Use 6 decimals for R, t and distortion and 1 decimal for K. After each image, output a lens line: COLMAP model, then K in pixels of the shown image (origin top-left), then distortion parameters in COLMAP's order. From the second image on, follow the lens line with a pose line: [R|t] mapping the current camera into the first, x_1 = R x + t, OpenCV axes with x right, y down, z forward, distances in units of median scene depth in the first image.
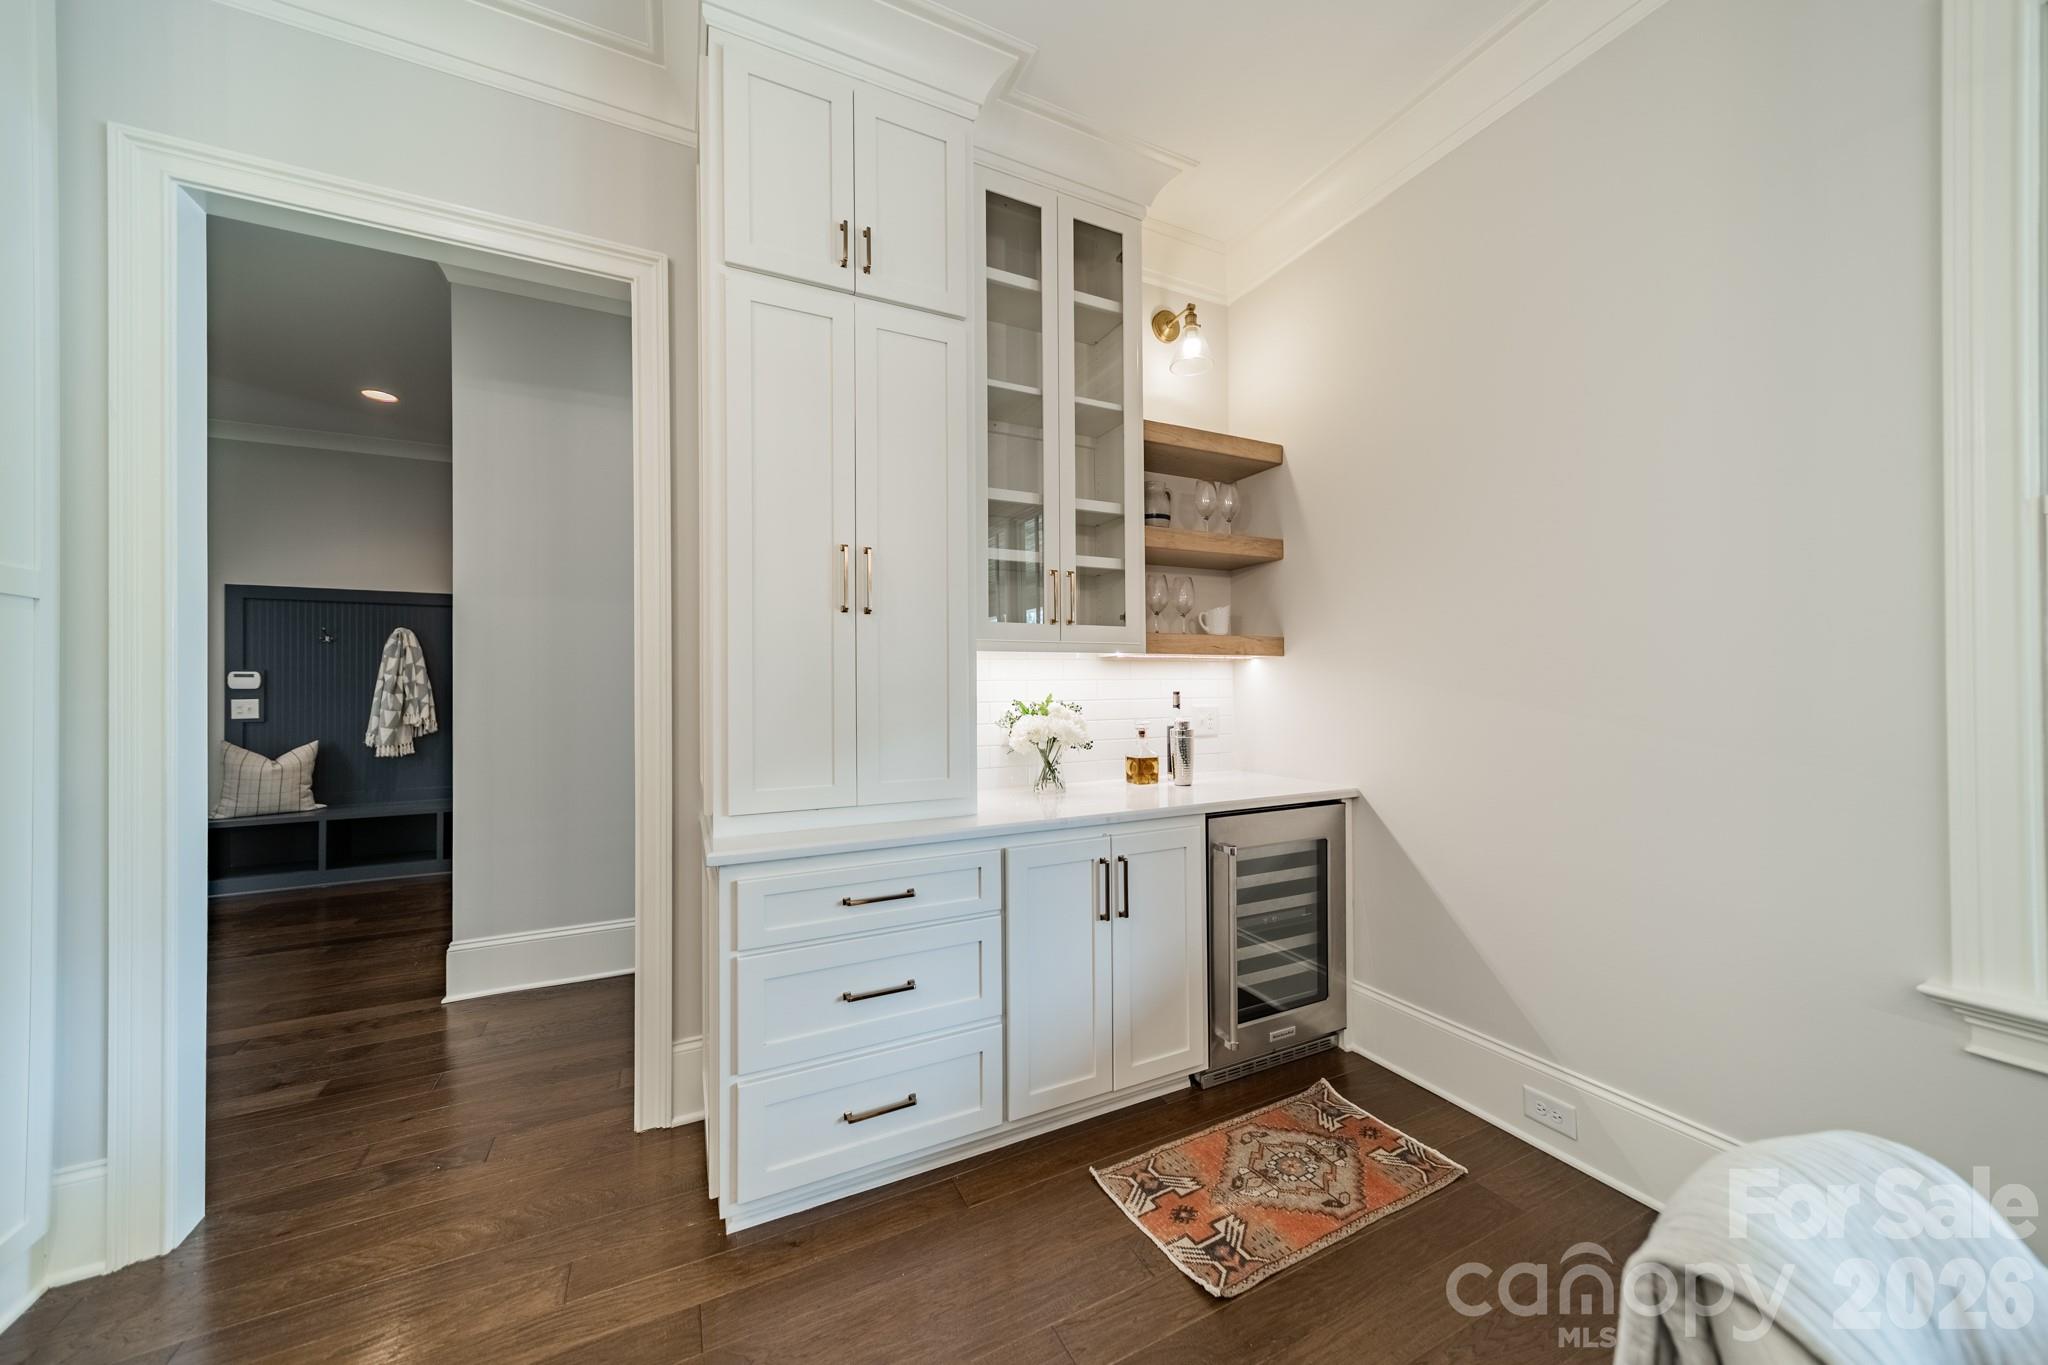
lens RADIAL K [[724.2, 0, 1030.2], [0, 724.2, 683.7], [0, 0, 1]] dist [0.009315, 0.000504]
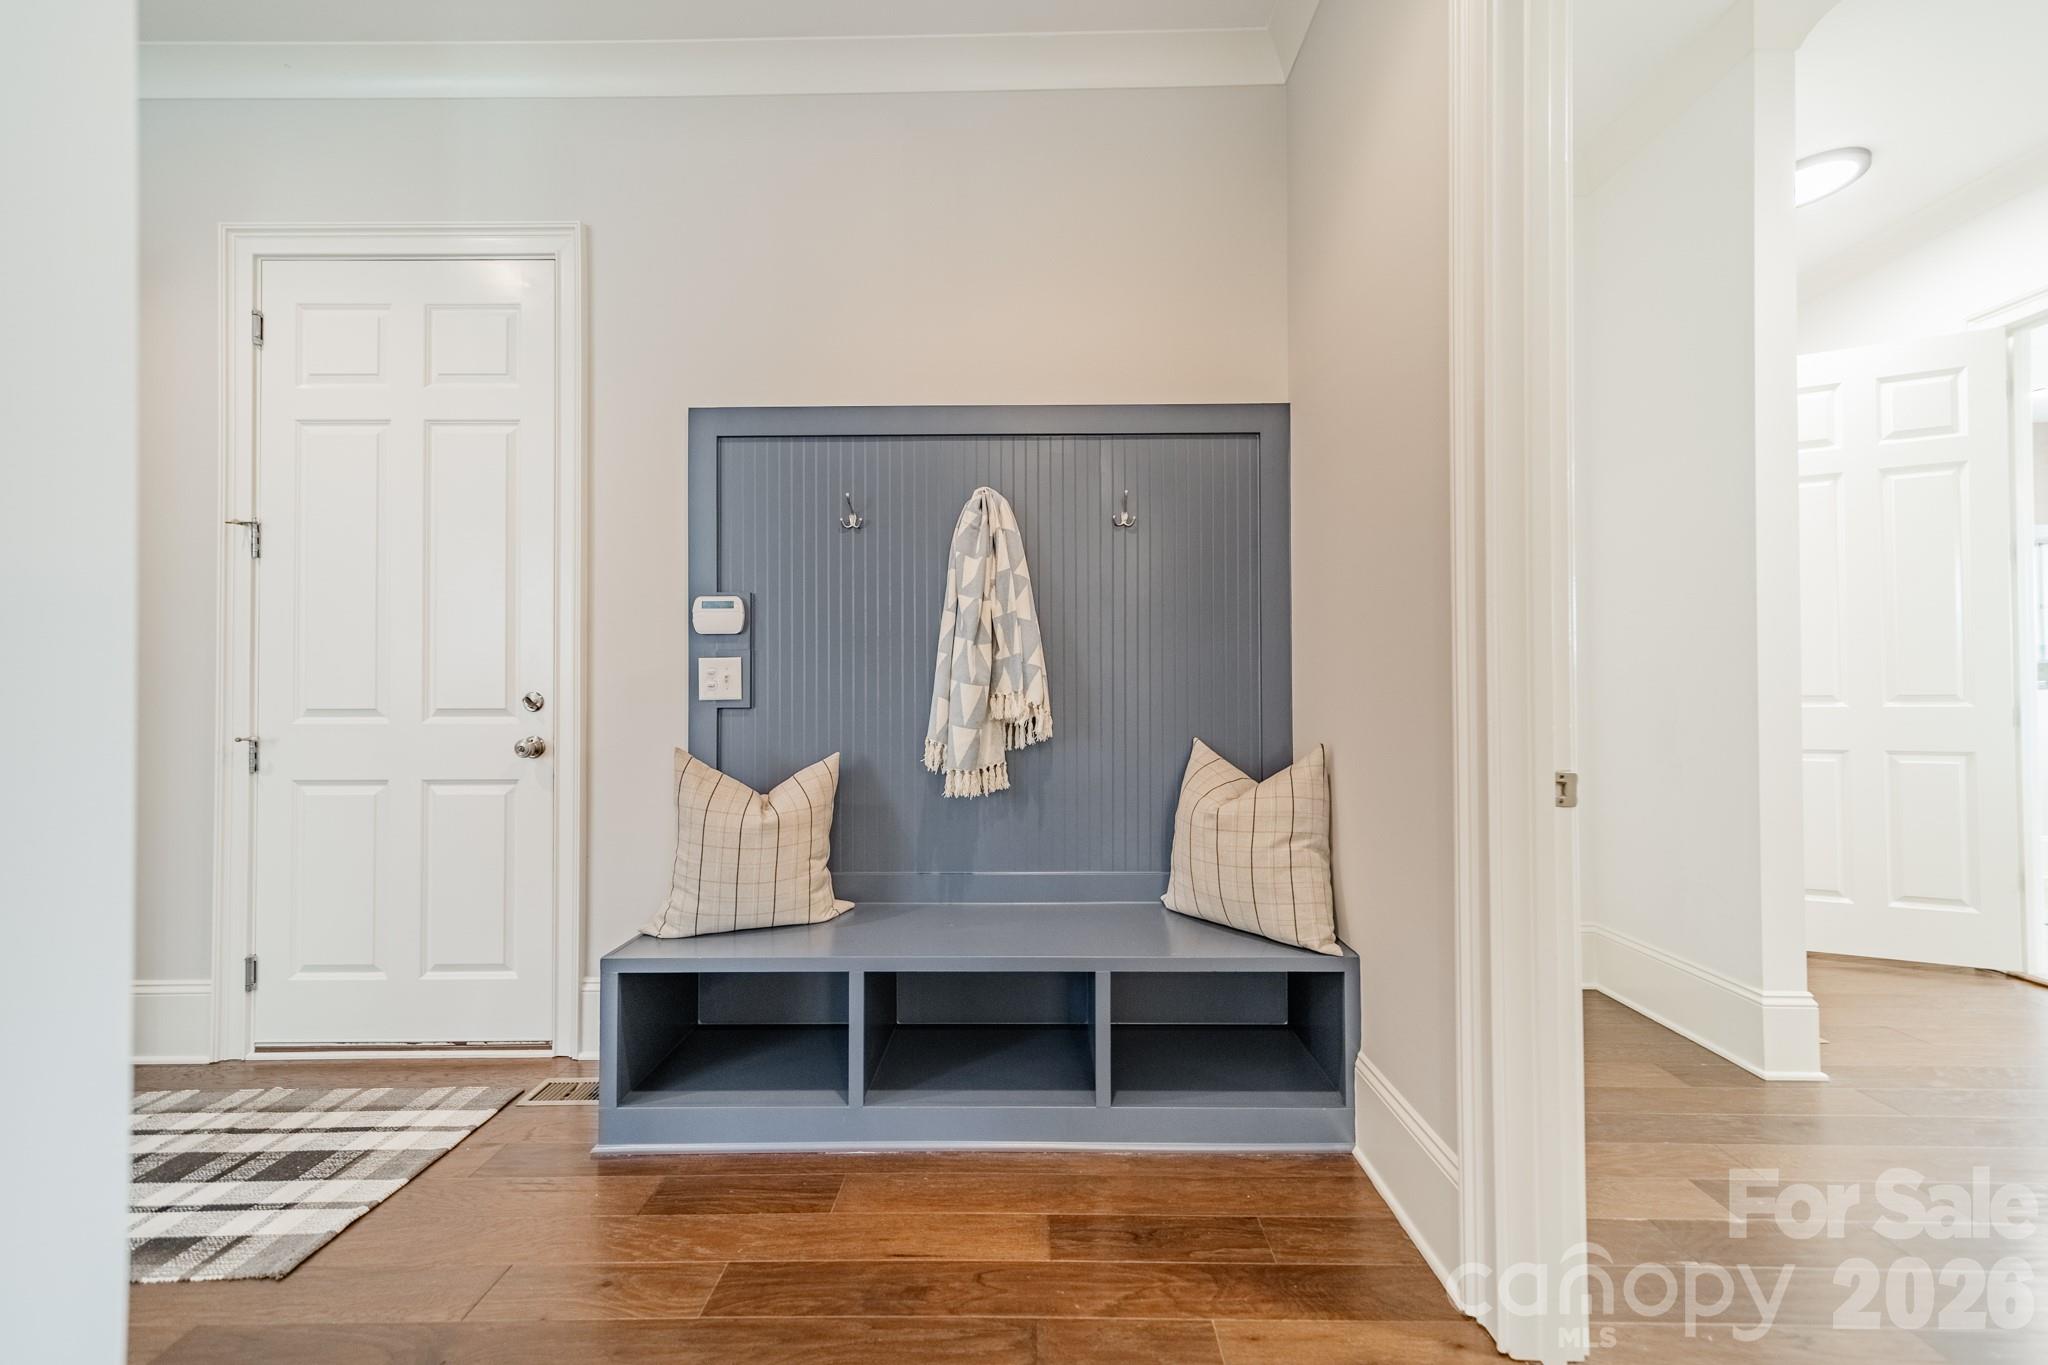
lens RADIAL K [[724.2, 0, 1025.9], [0, 724.2, 684.8], [0, 0, 1]] dist [0.009315, 0.000504]
pose [[0.892382, -0.001309, -0.451279, -0.666774], [0.000980, 0.999999, -0.000962, 0.037482], [0.451280, 0.000416, 0.892382, 0.652770]]
